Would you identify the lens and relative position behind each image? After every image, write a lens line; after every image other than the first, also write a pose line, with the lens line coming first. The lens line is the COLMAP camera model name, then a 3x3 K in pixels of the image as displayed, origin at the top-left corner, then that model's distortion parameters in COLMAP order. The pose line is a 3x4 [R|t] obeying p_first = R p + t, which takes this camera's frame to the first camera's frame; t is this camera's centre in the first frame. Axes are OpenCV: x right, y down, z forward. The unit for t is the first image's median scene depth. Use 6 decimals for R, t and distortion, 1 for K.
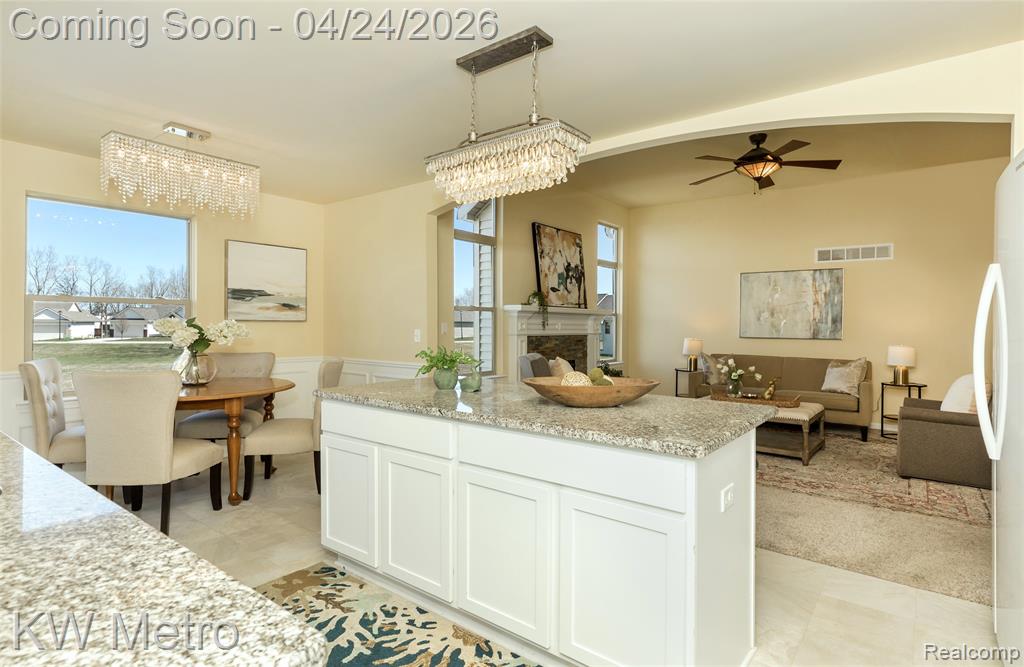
lens RADIAL K [[515.2, 0, 483.7], [0, 515.2, 322.6], [0, 0, 1]] dist [0.015917, -0.002991]
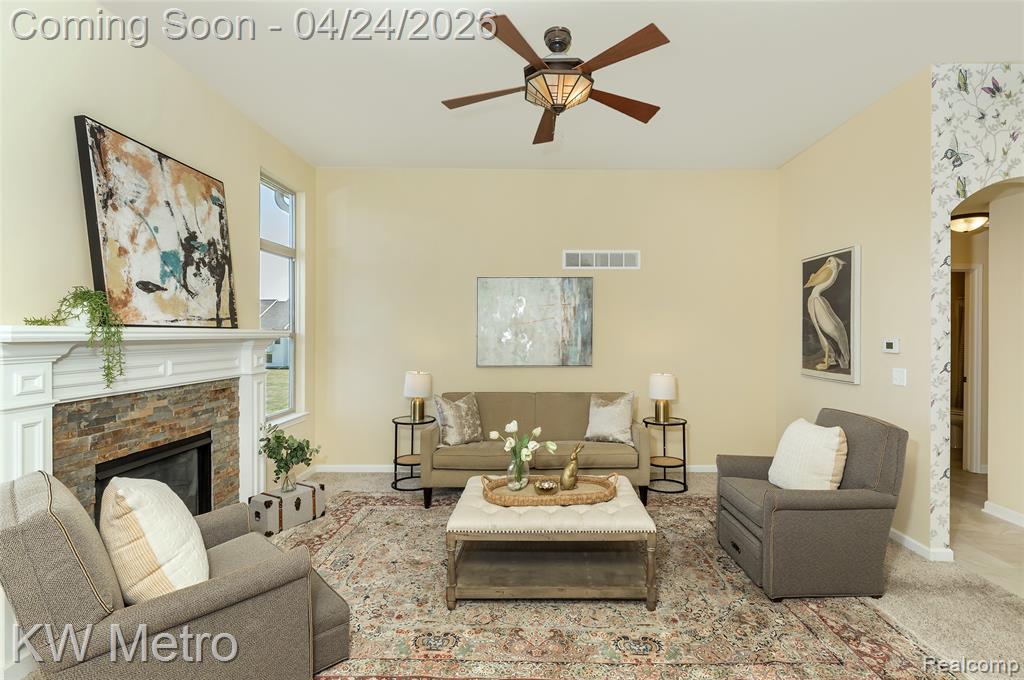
lens RADIAL K [[503.8, 0, 535.7], [0, 503.8, 331.7], [0, 0, 1]] dist [0.021613, -0.000153]
pose [[0.754493, -0.010922, 0.656217, 0.097788], [0.006611, 0.999937, 0.009042, -0.026926], [-0.656275, -0.002484, 0.754518, 0.447320]]
